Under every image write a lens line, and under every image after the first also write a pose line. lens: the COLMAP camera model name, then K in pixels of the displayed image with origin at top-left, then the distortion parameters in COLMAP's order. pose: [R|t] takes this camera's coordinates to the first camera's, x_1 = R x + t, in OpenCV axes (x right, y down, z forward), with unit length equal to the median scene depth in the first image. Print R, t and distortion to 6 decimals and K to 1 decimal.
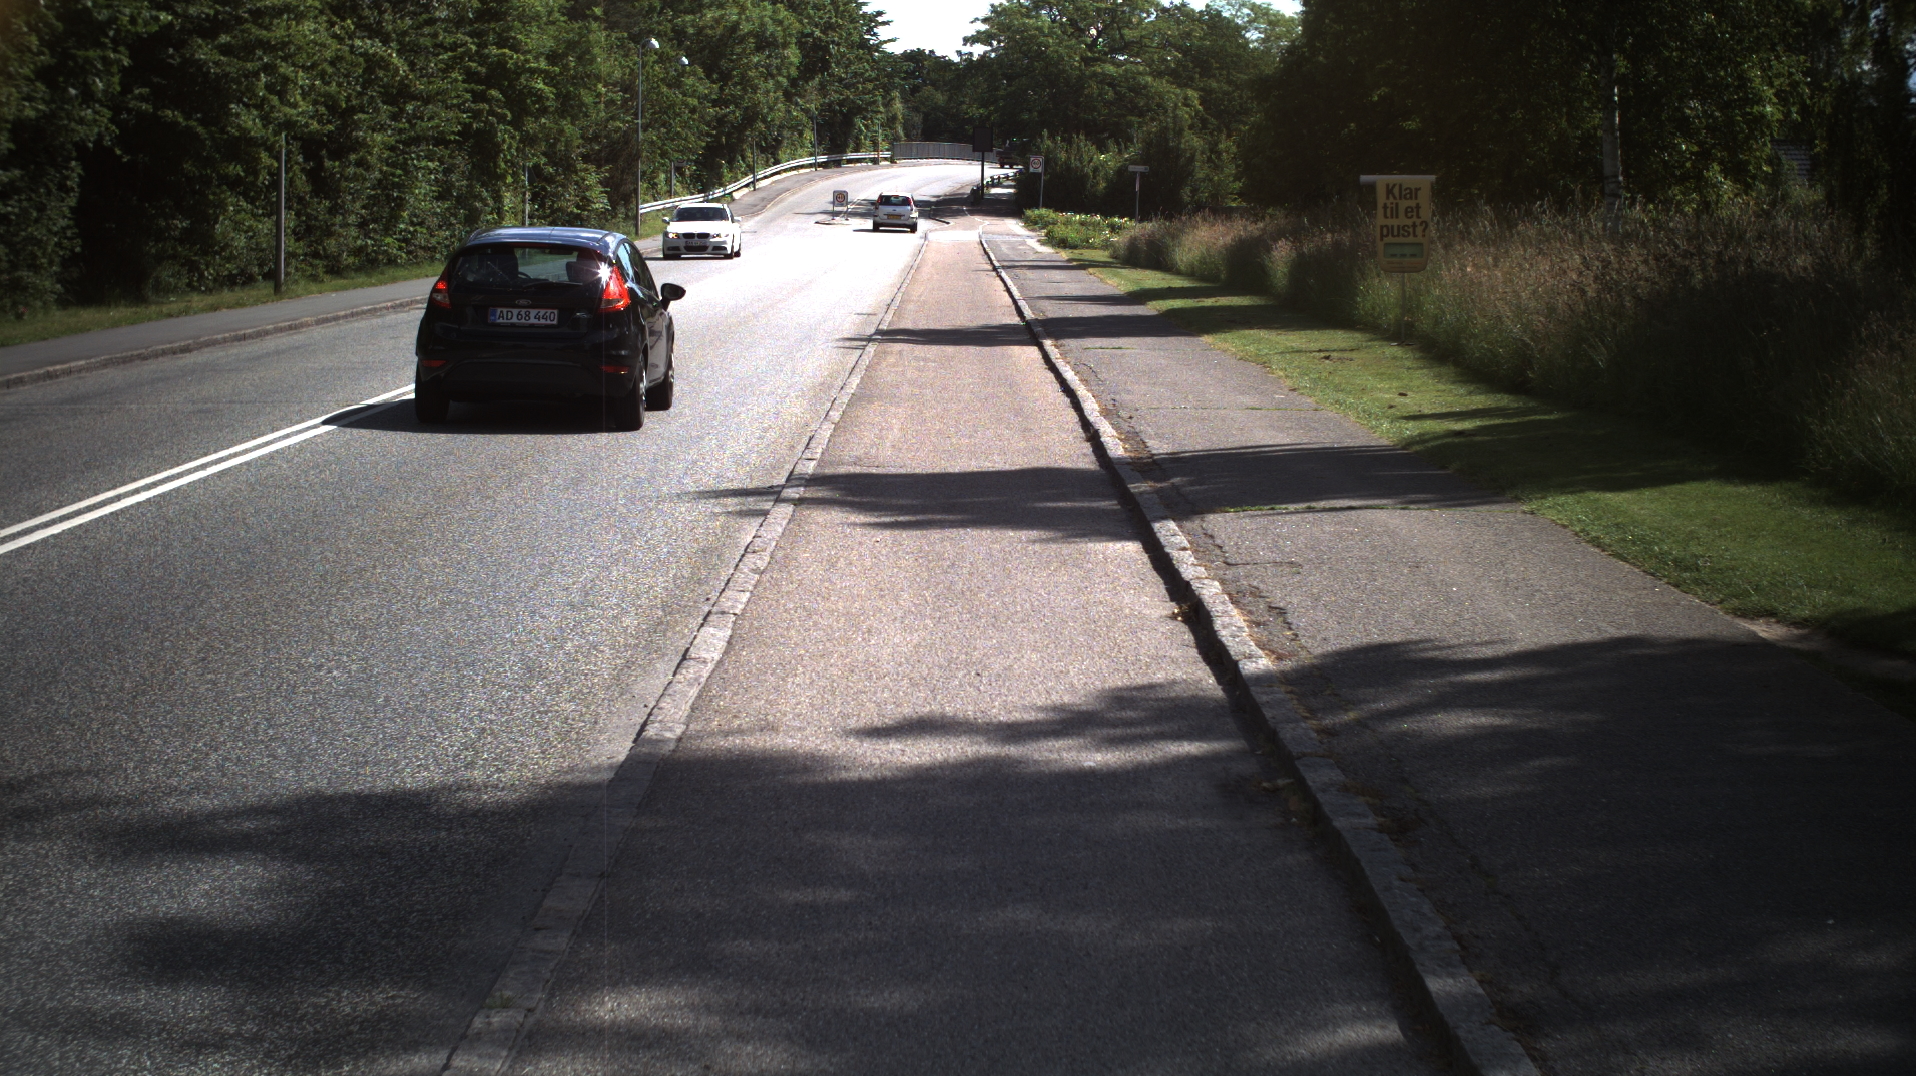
lens RADIAL K [[3689.3, 0, 960.5], [0, 3689.3, 542.0], [0, 0, 1]] dist [-0.302718, 0.000000]
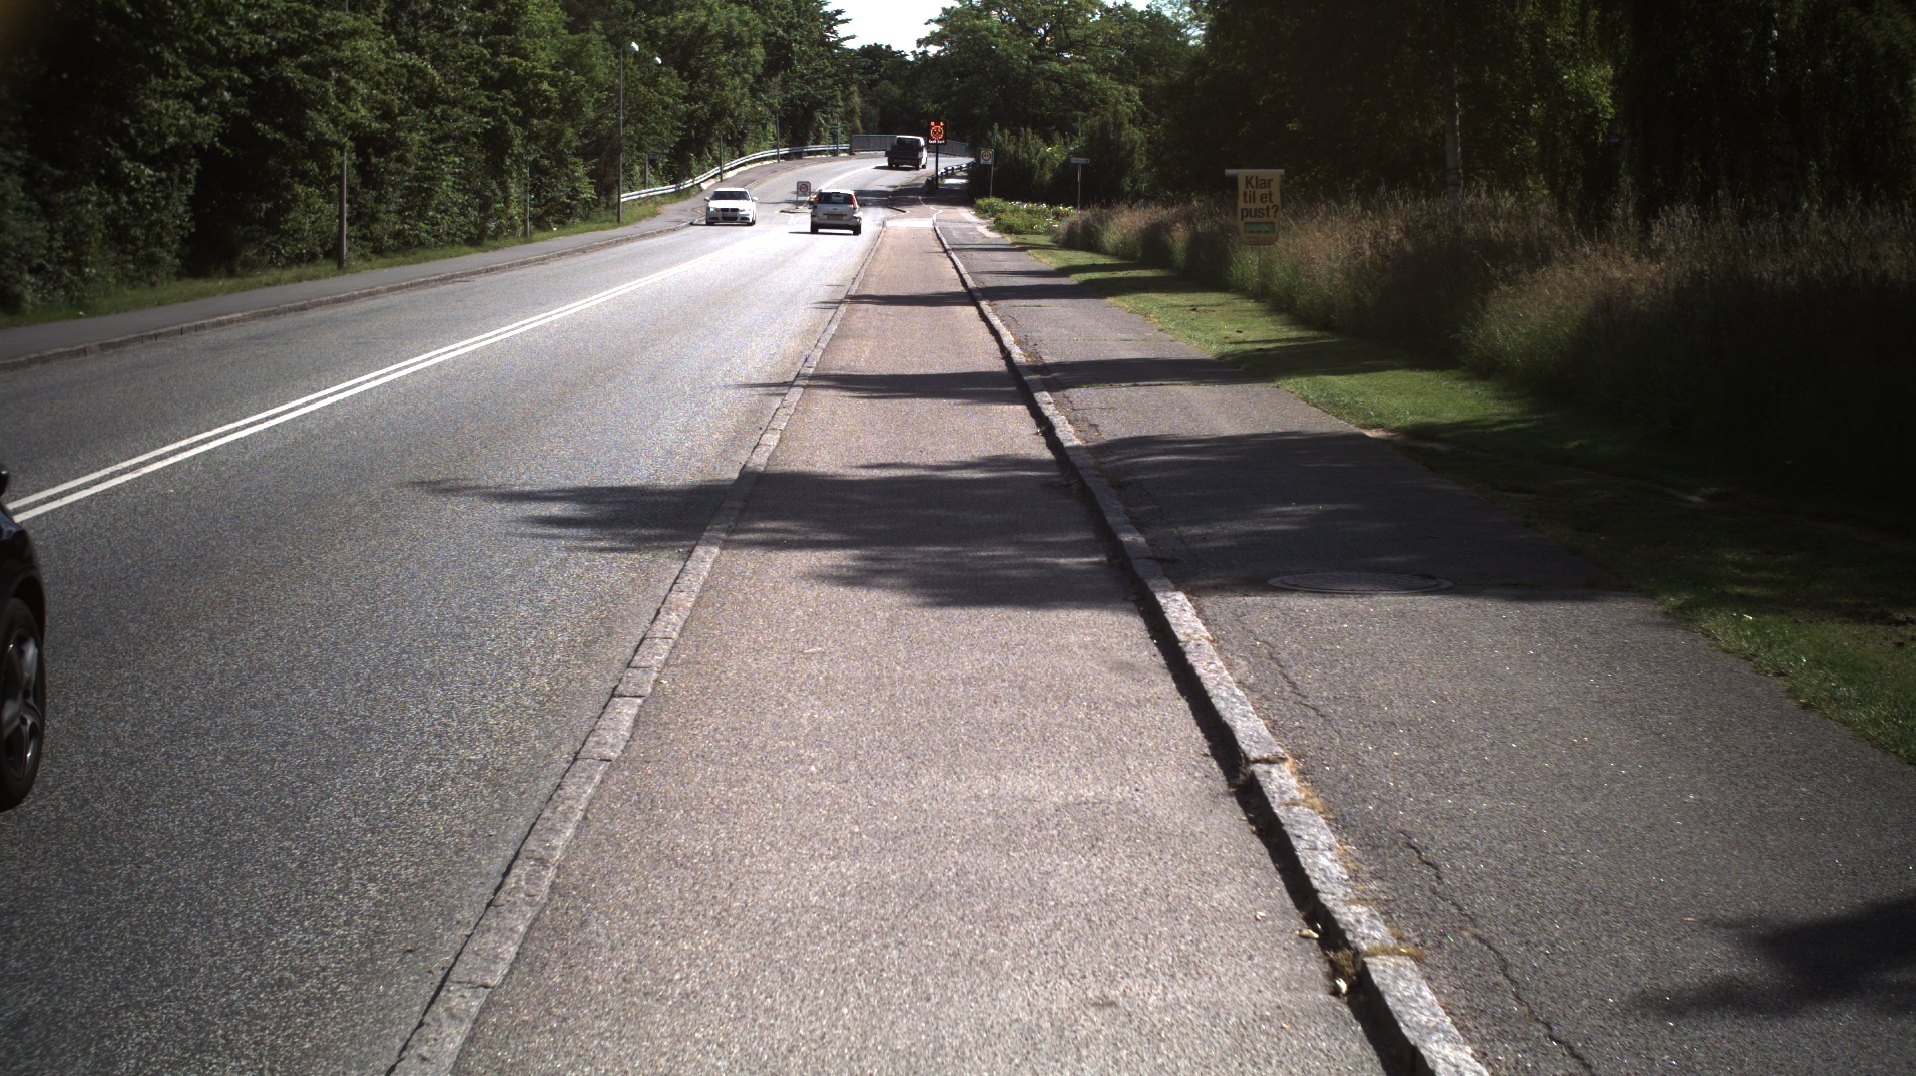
lens RADIAL K [[3720.1, 0, 952.8], [0, 3720.1, 544.1], [0, 0, 1]] dist [-0.311748, 0.000000]
pose [[0.999953, -0.002065, 0.009501, 0.000880], [0.002042, 0.999995, 0.002483, 0.021794], [-0.009506, -0.002464, 0.999952, -0.232639]]
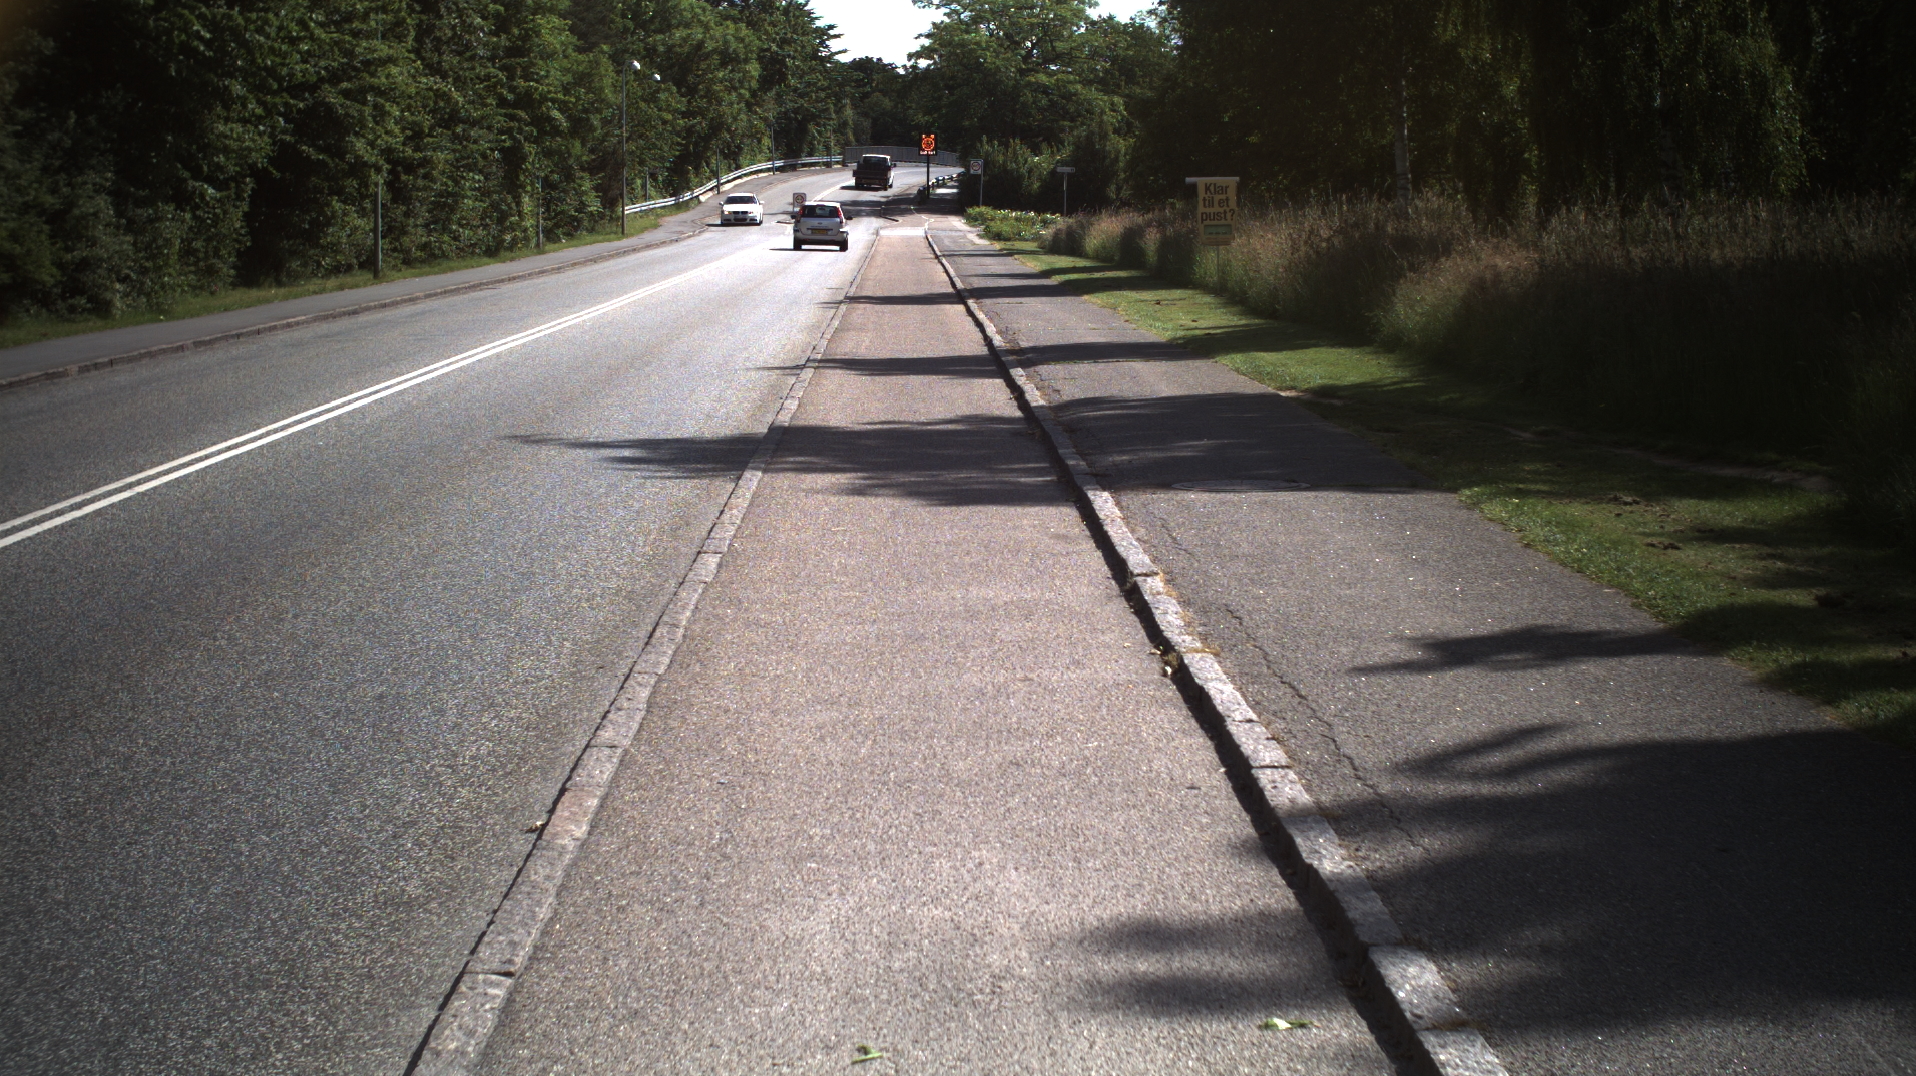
lens RADIAL K [[3729.6, 0, 960.1], [0, 3729.6, 540.6], [0, 0, 1]] dist [-0.307359, 0.000000]
pose [[0.999829, -0.013663, 0.012471, 0.000946], [0.013679, 0.999906, -0.001271, 0.032831], [-0.012452, 0.001441, 0.999921, -0.349059]]
